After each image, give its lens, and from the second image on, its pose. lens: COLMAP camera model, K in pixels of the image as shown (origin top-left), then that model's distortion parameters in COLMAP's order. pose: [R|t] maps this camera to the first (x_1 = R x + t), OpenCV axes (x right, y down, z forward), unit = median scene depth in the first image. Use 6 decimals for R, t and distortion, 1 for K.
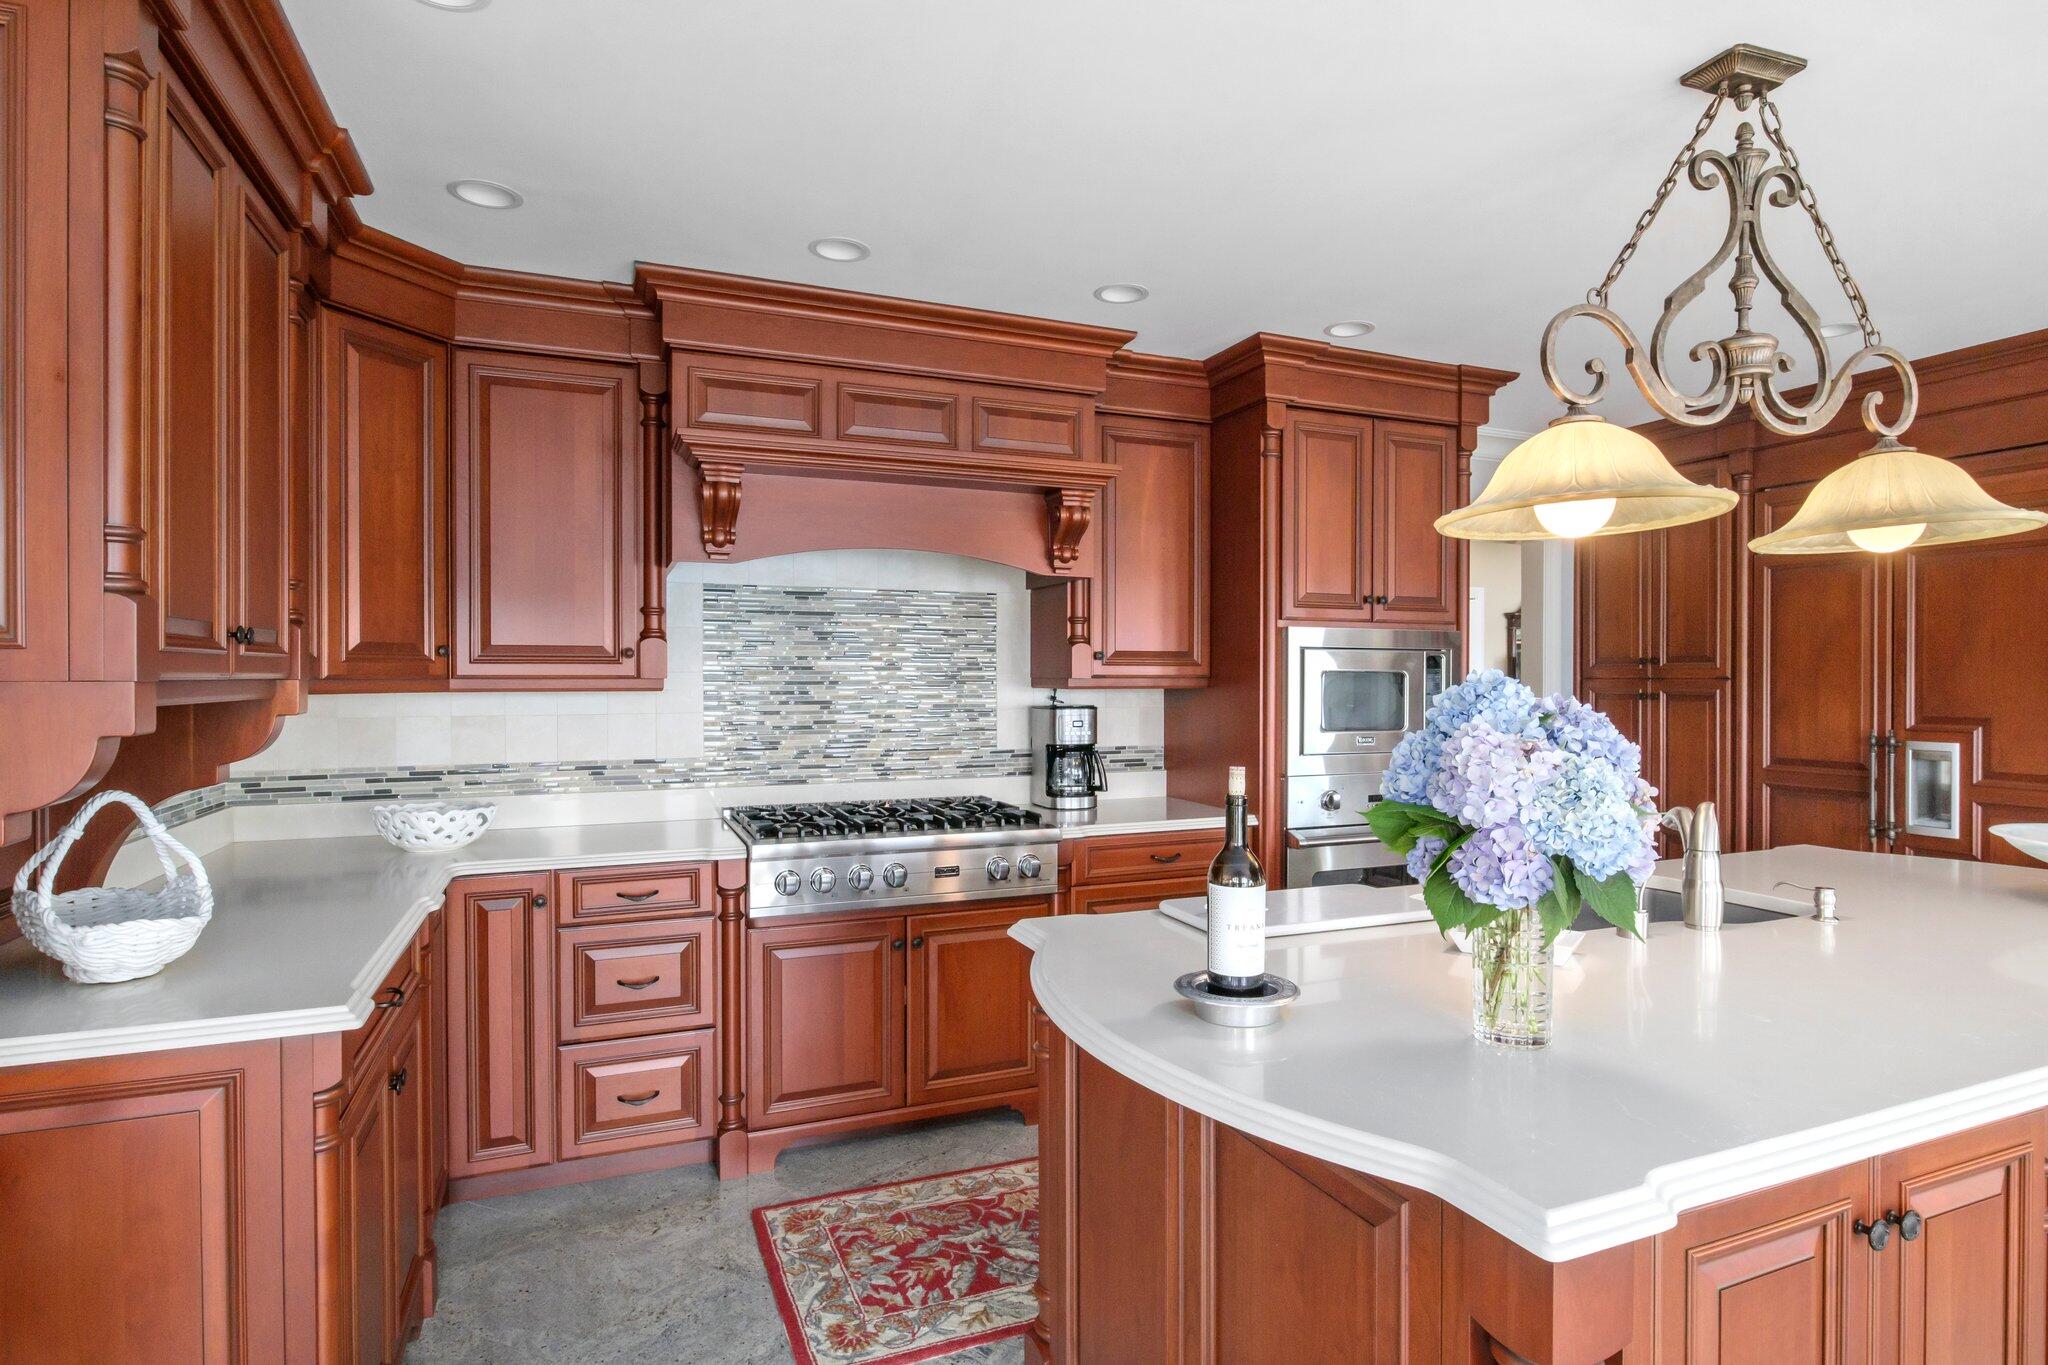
lens RADIAL K [[1107.7, 0, 1019.5], [0, 1107.7, 680.3], [0, 0, 1]] dist [-0.000552, -0.000051]
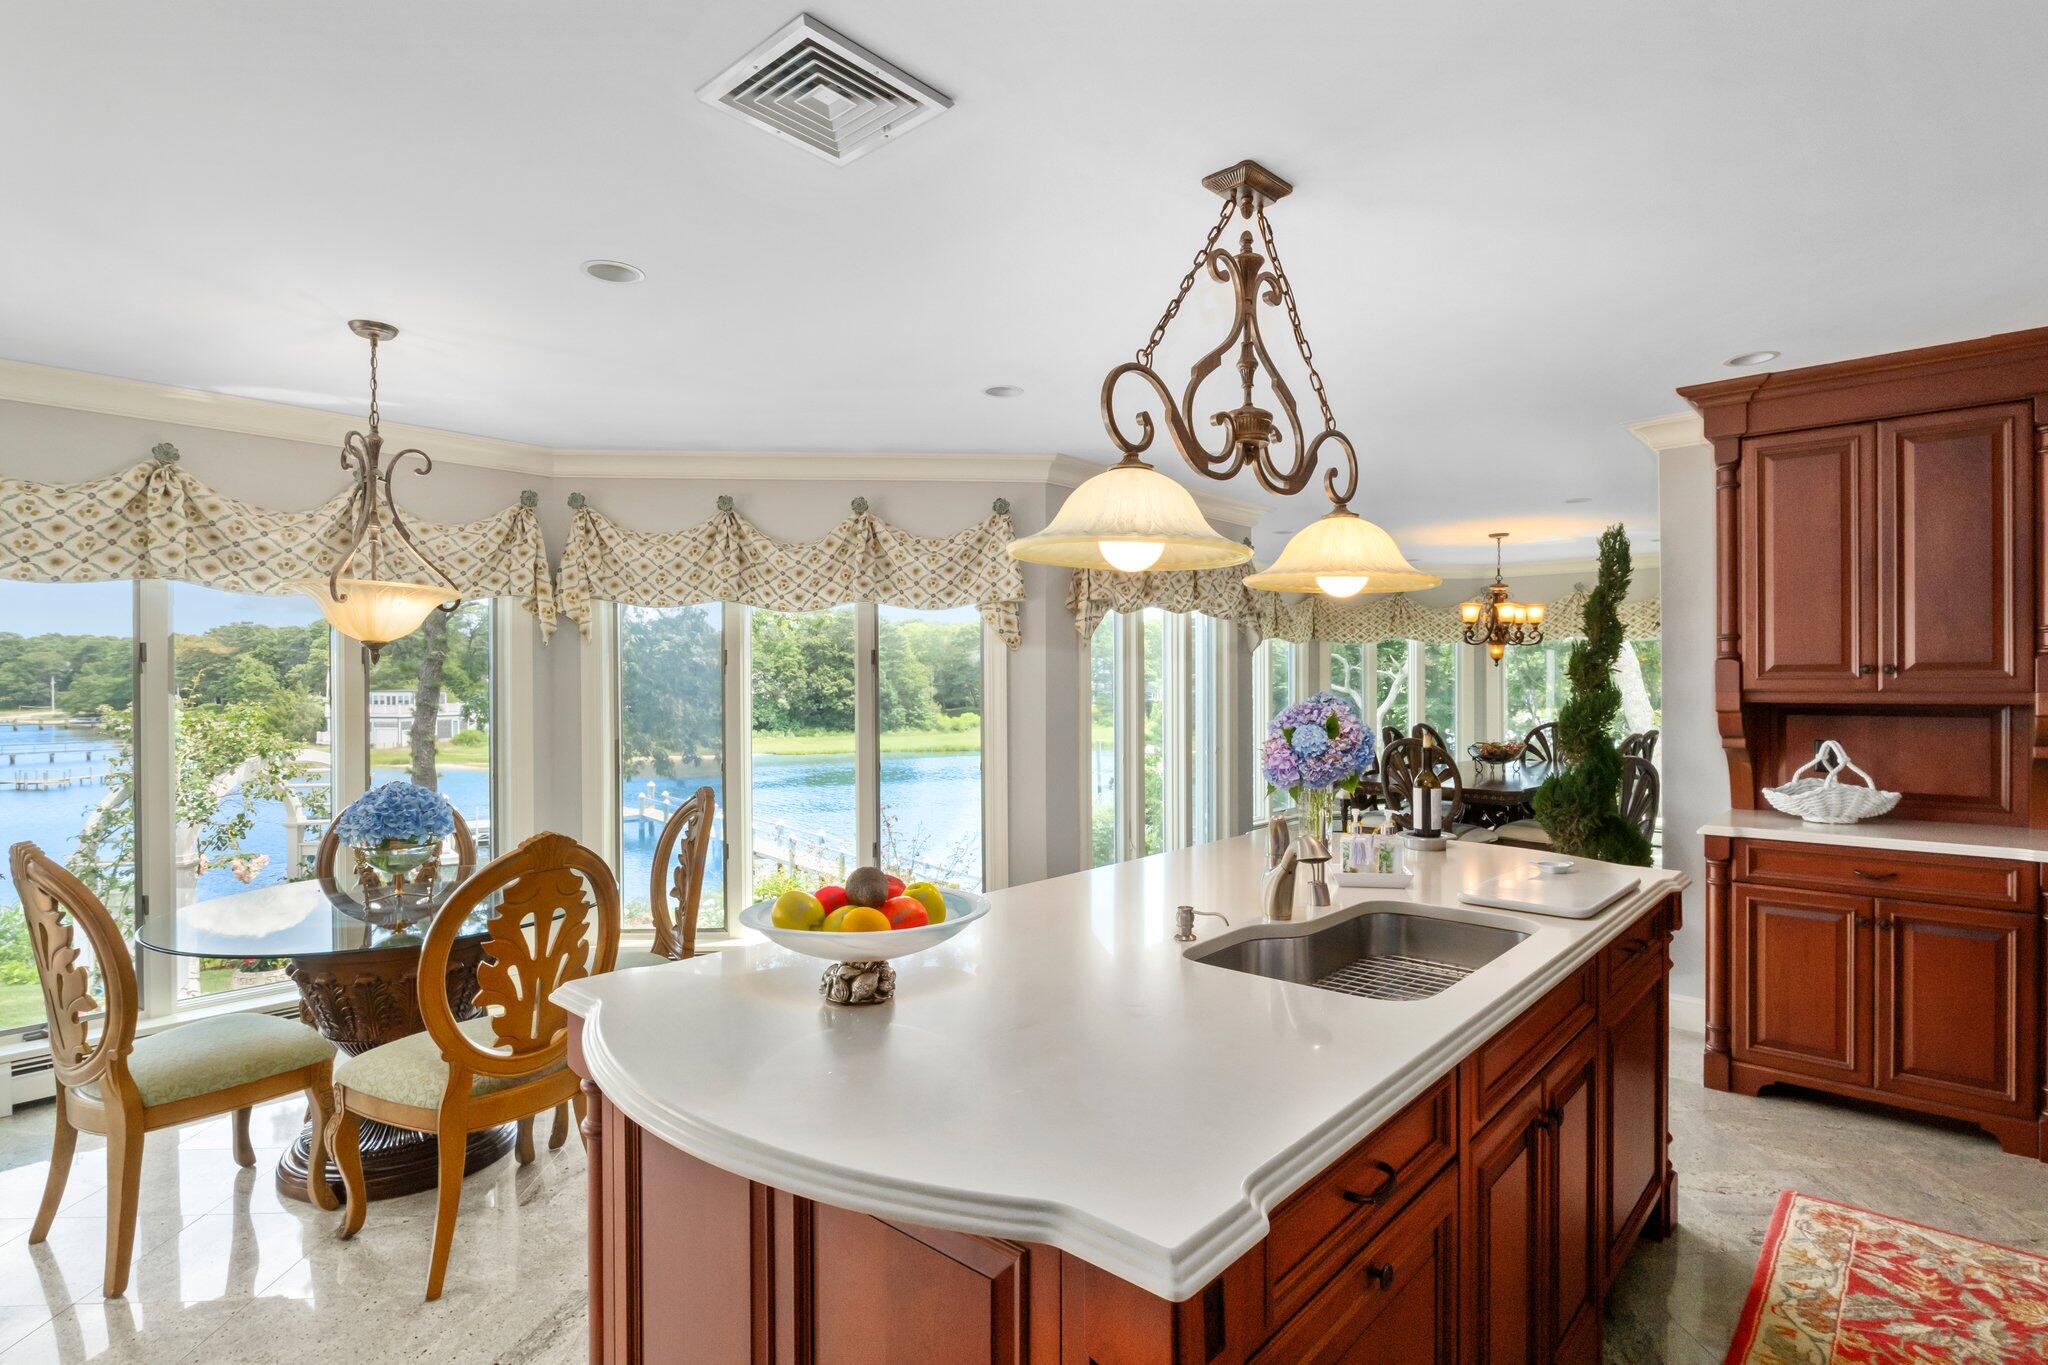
lens RADIAL K [[1026.3, 0, 1027.3], [0, 1026.3, 686.9], [0, 0, 1]] dist [-0.007183, -0.001685]
pose [[-0.910590, 0.004915, -0.413281, 1.052319], [0.003102, 0.999982, 0.005056, -0.017343], [0.413298, 0.003322, -0.910590, 1.523287]]
